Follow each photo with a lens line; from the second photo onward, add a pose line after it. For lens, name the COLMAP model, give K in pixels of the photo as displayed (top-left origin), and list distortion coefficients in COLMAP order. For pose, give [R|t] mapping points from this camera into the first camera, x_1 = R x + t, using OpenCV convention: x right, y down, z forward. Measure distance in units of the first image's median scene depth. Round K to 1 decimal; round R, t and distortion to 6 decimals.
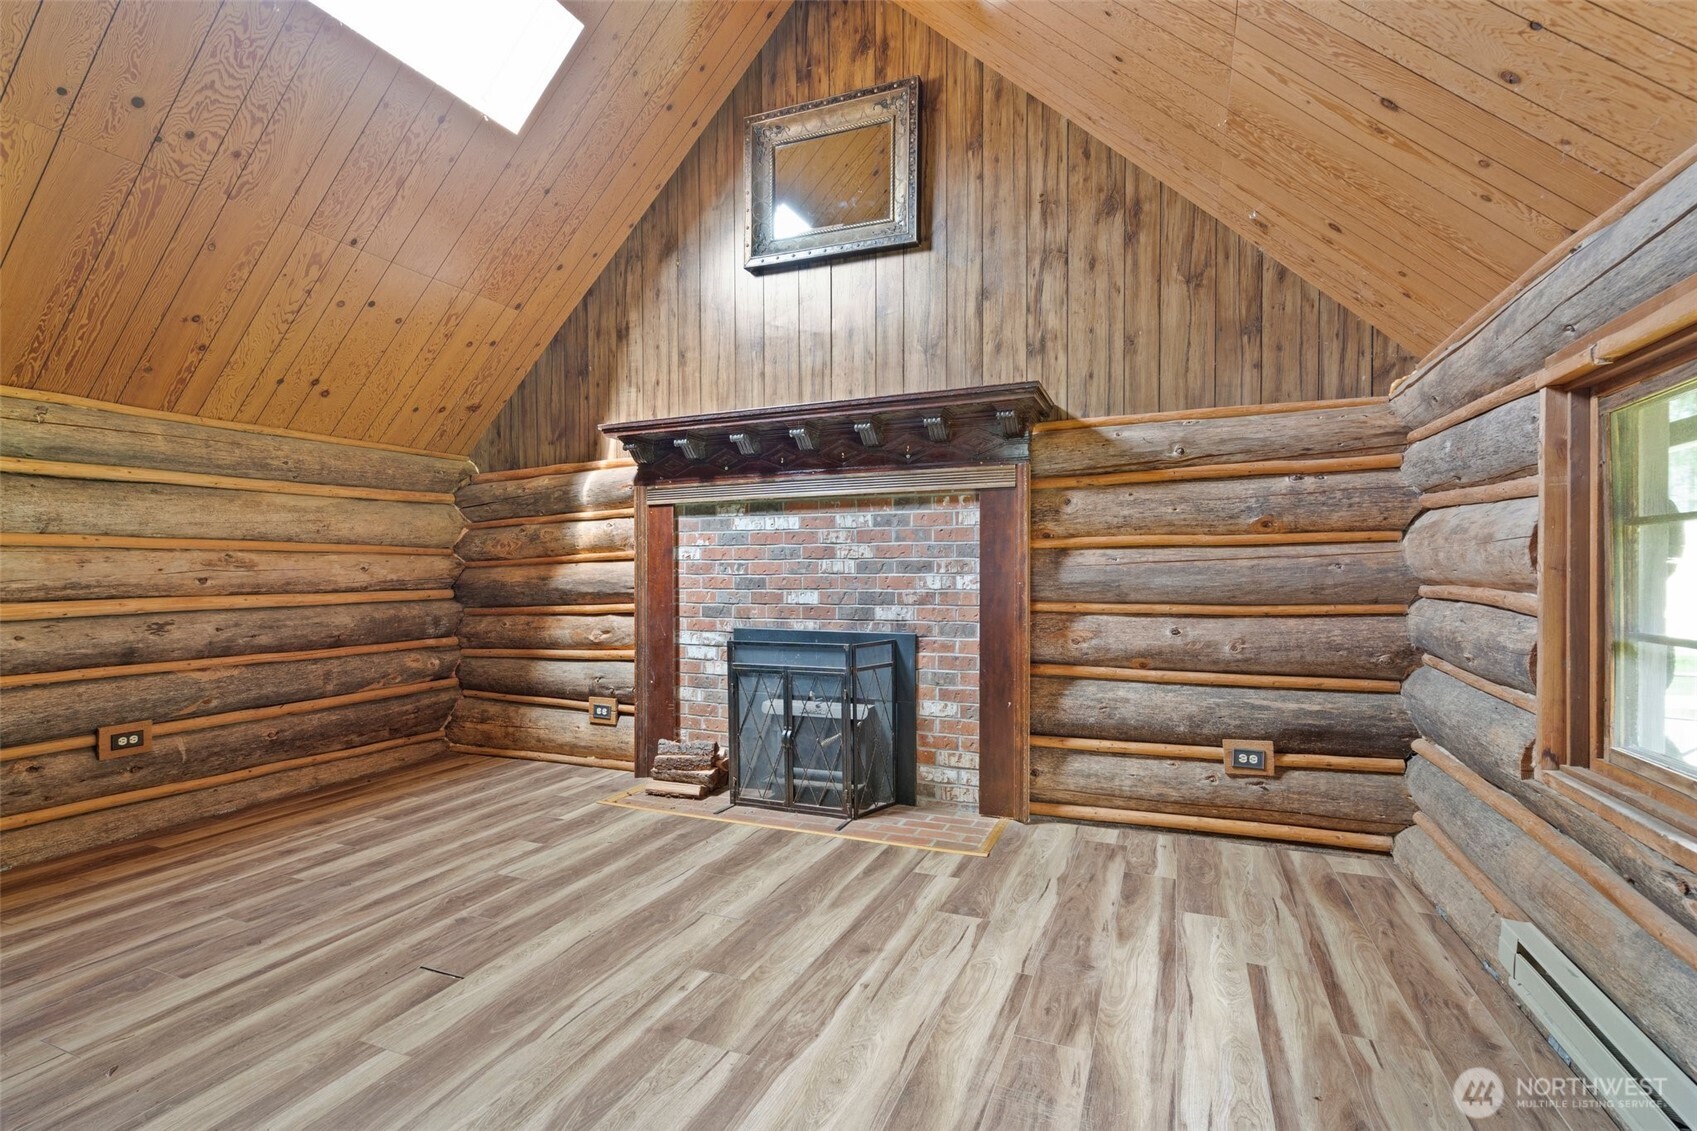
lens RADIAL K [[775.2, 0, 852.8], [0, 775.2, 577.2], [0, 0, 1]] dist [-0.003058, 0.000982]
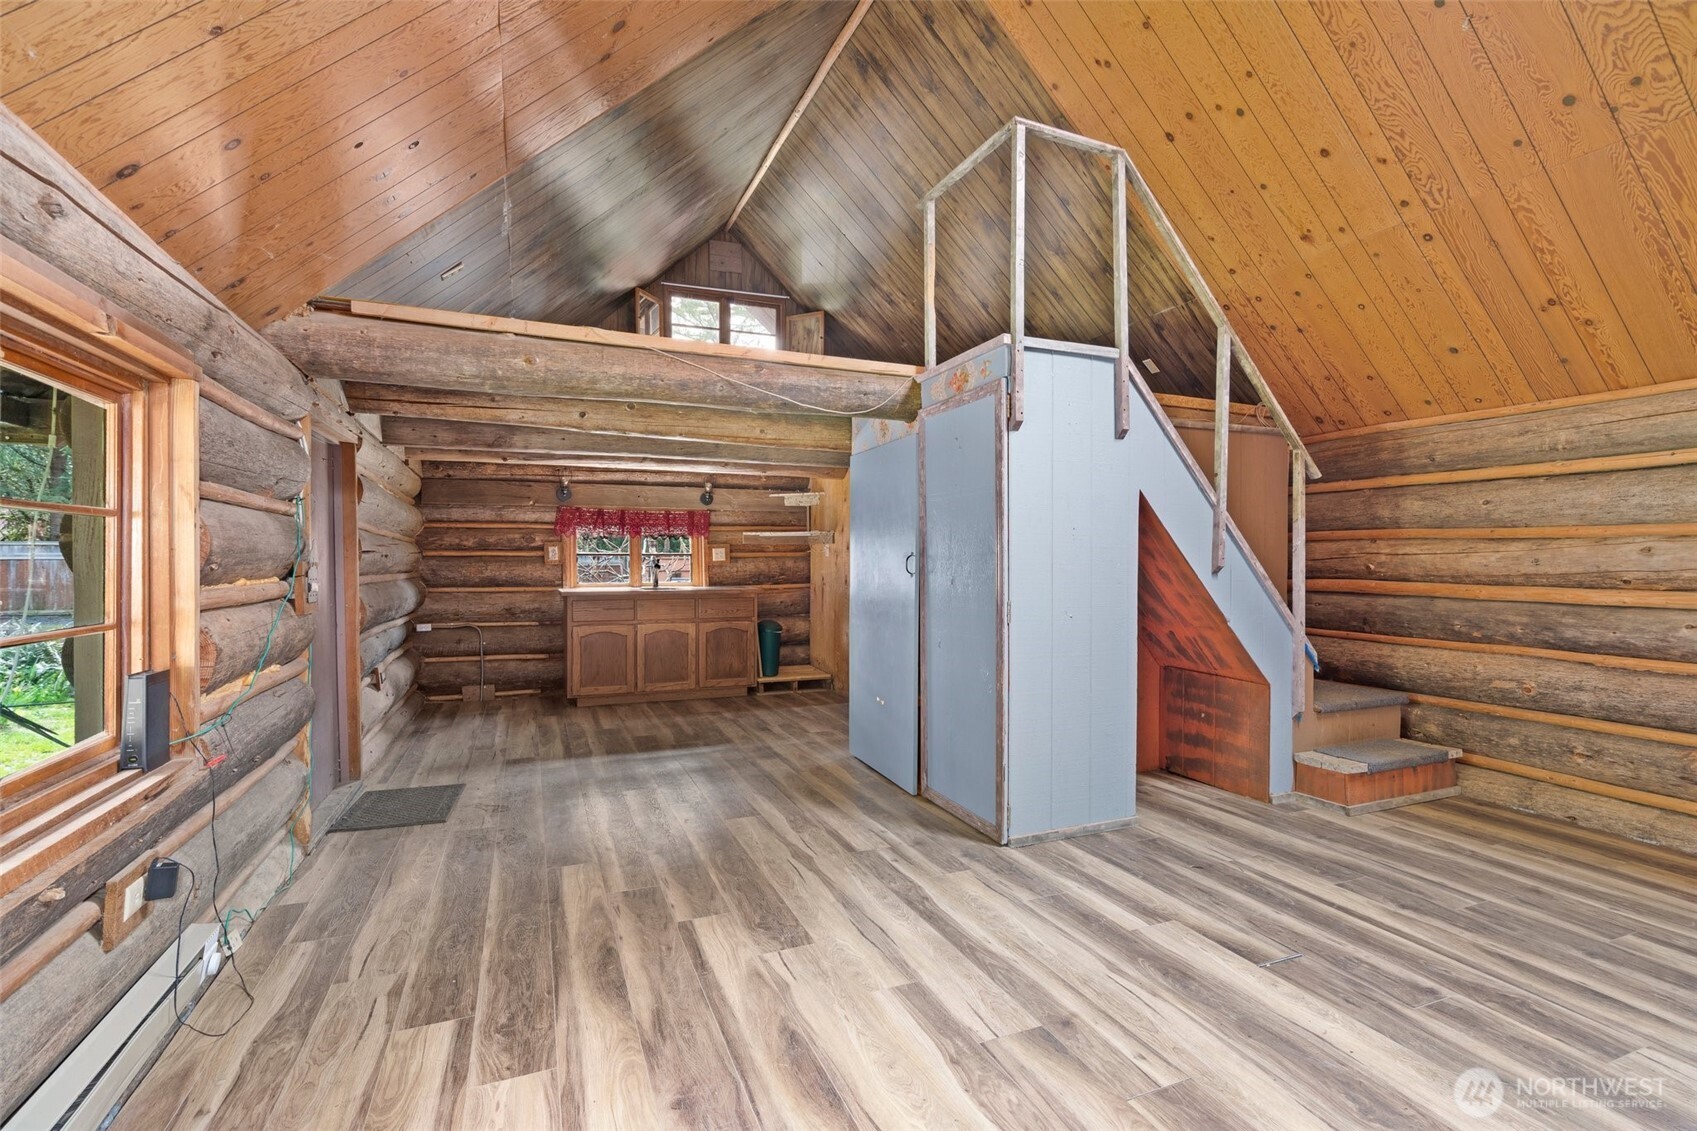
lens RADIAL K [[775.2, 0, 851.4], [0, 775.2, 559.9], [0, 0, 1]] dist [-0.003058, 0.000982]
pose [[-0.704314, 0.003190, -0.709881, 0.528543], [-0.005864, 0.999930, 0.010312, -0.016830], [0.709864, 0.011426, -0.704246, 1.198799]]
